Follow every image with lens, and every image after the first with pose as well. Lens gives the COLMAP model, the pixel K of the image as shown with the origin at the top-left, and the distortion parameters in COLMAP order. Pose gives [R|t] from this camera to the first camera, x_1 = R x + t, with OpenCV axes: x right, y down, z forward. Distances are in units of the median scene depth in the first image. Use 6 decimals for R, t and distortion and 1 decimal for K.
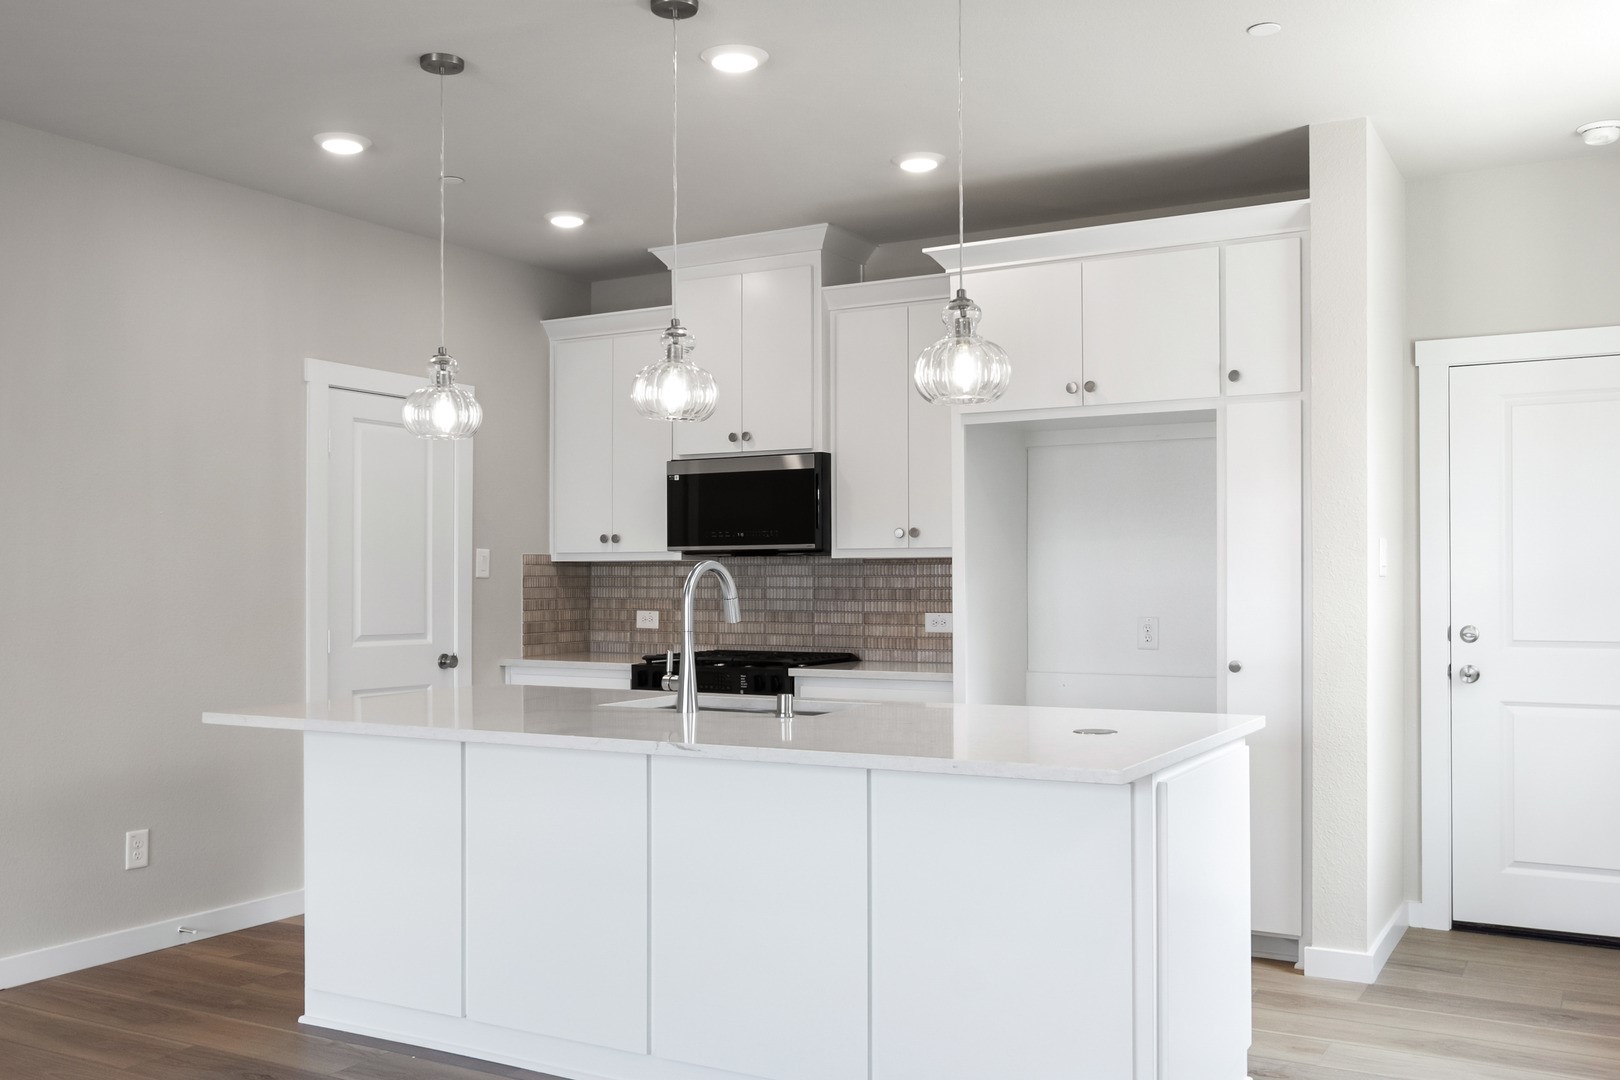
lens RADIAL K [[1441.8, 0, 808.5], [0, 1441.8, 533.7], [0, 0, 1]] dist [0.007418, 0.018314]
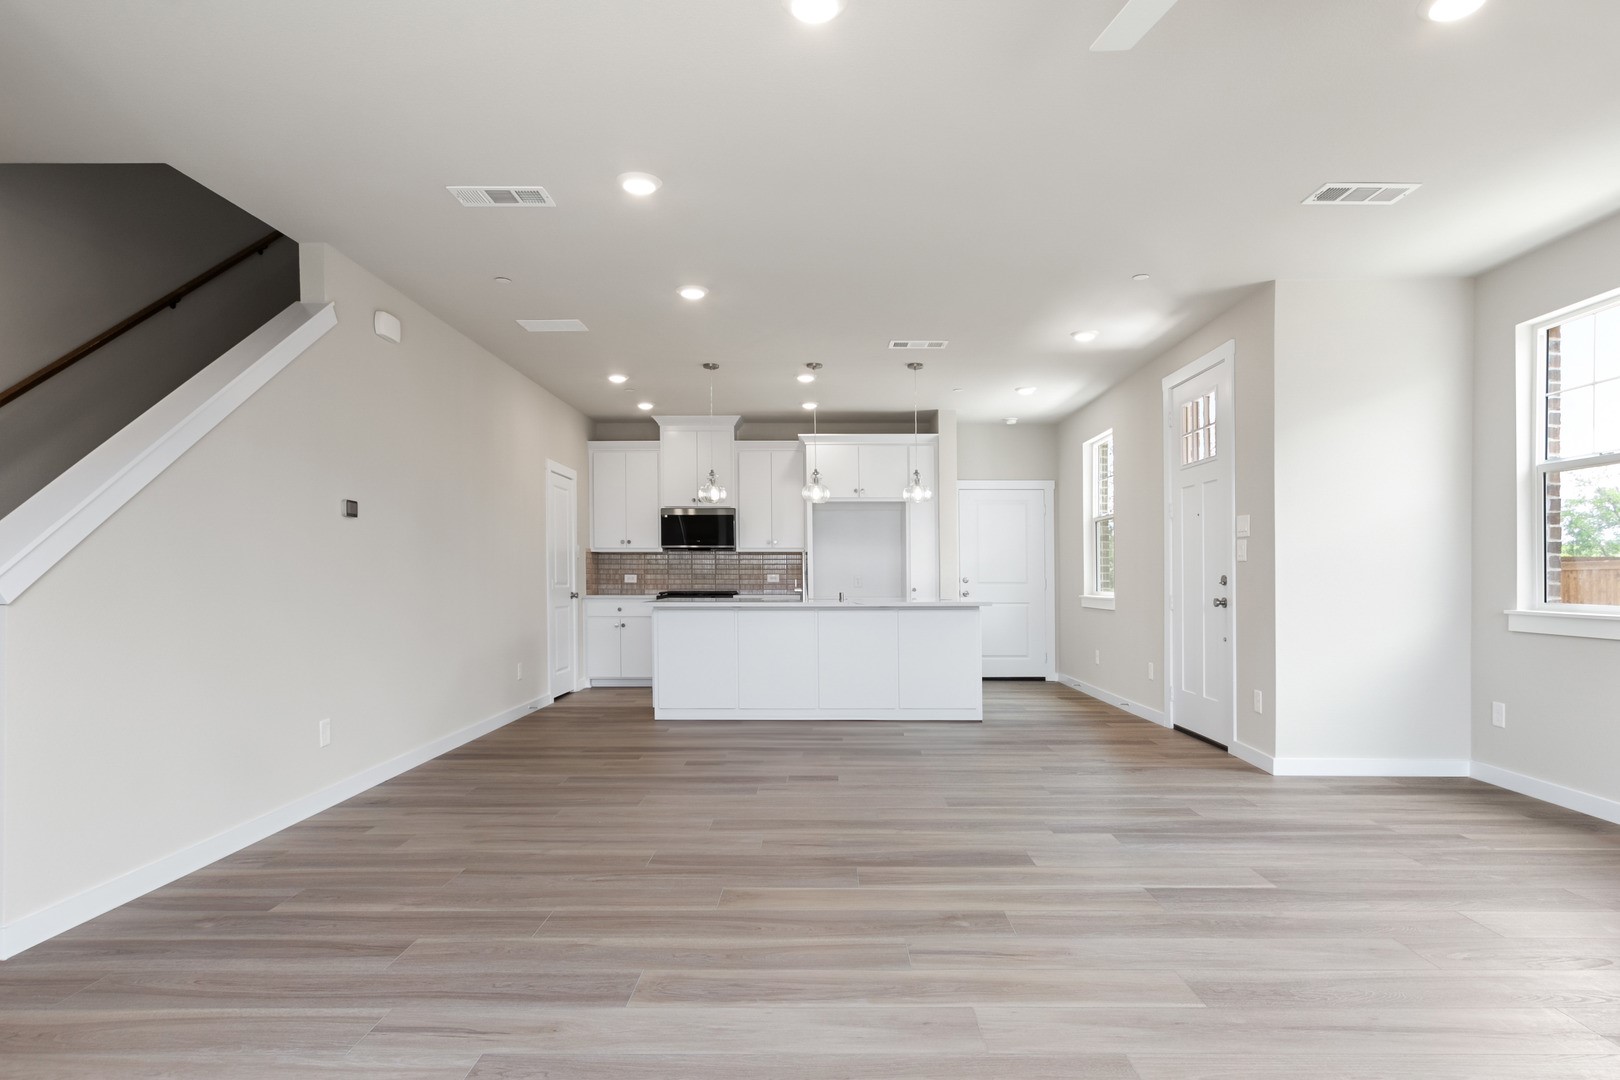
lens RADIAL K [[918.3, 0, 811.9], [0, 918.3, 557.1], [0, 0, 1]] dist [-0.029467, -0.000335]
pose [[0.870906, 0.015729, 0.491198, -0.617182], [-0.019416, 0.999809, 0.002410, 0.019269], [-0.491066, -0.011636, 0.871045, -0.407041]]
